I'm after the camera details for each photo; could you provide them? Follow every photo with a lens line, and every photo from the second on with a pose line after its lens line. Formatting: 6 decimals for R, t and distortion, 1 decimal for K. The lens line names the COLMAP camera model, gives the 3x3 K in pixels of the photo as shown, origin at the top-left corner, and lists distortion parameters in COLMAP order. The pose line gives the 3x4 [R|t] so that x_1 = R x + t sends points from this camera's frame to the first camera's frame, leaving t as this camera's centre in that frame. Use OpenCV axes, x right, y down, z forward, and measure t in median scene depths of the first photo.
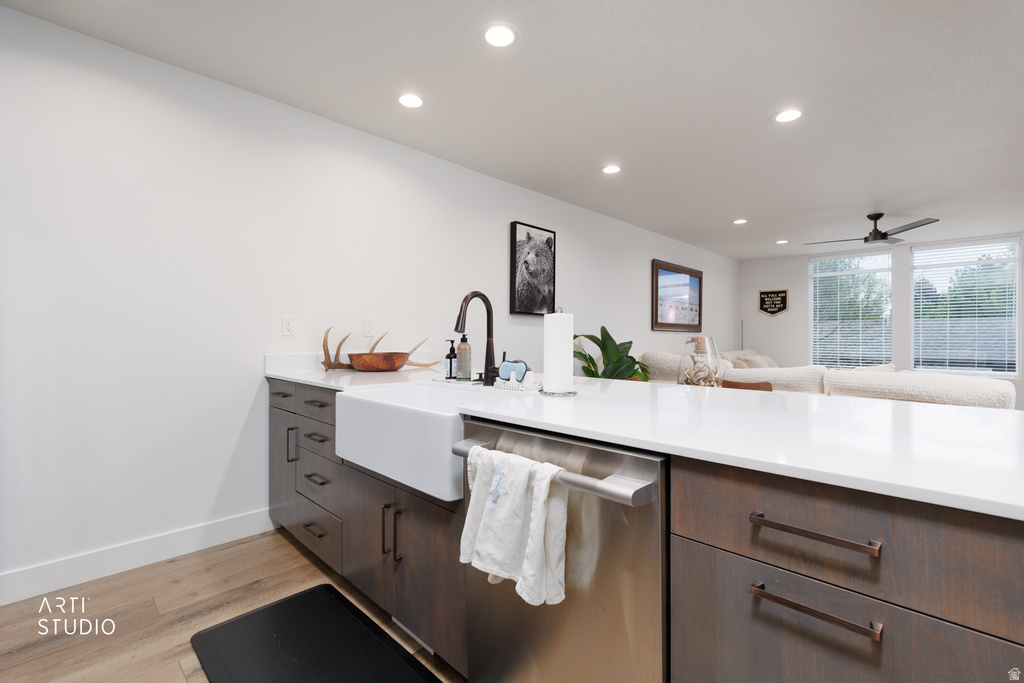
lens RADIAL K [[460.4, 0, 516.4], [0, 460.4, 341.0], [0, 0, 1]] dist [0.012200, -0.000963]
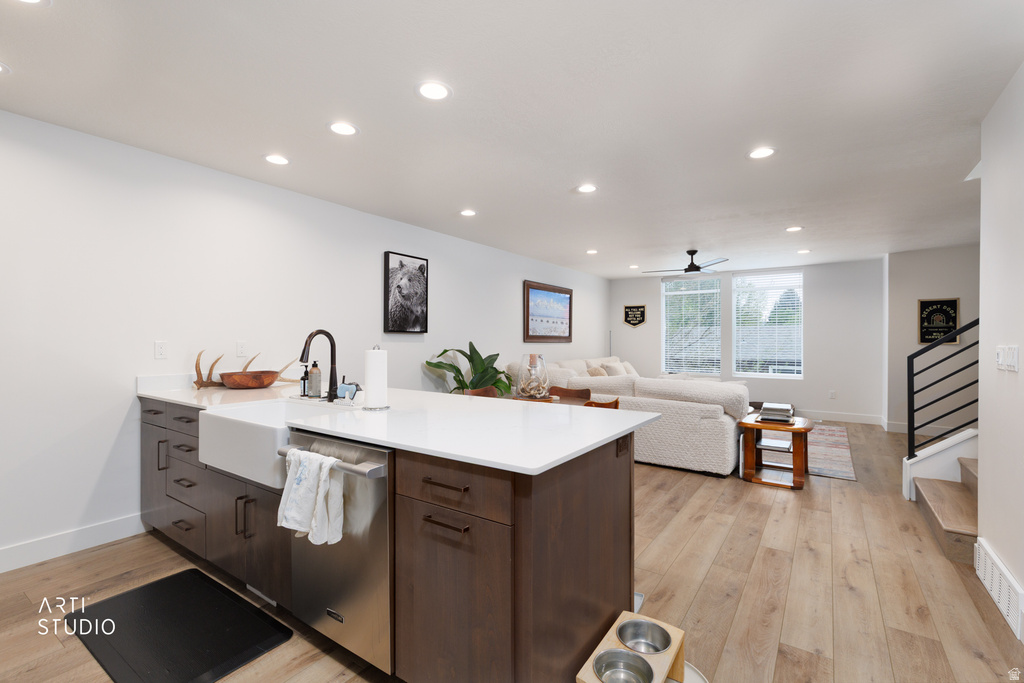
lens RADIAL K [[460.4, 0, 514.7], [0, 460.4, 340.6], [0, 0, 1]] dist [0.012200, -0.000963]
pose [[0.984796, -0.000898, 0.173710, 0.176320], [0.001461, 0.999994, -0.003116, -0.056013], [-0.173706, 0.003323, 0.984792, -0.290183]]
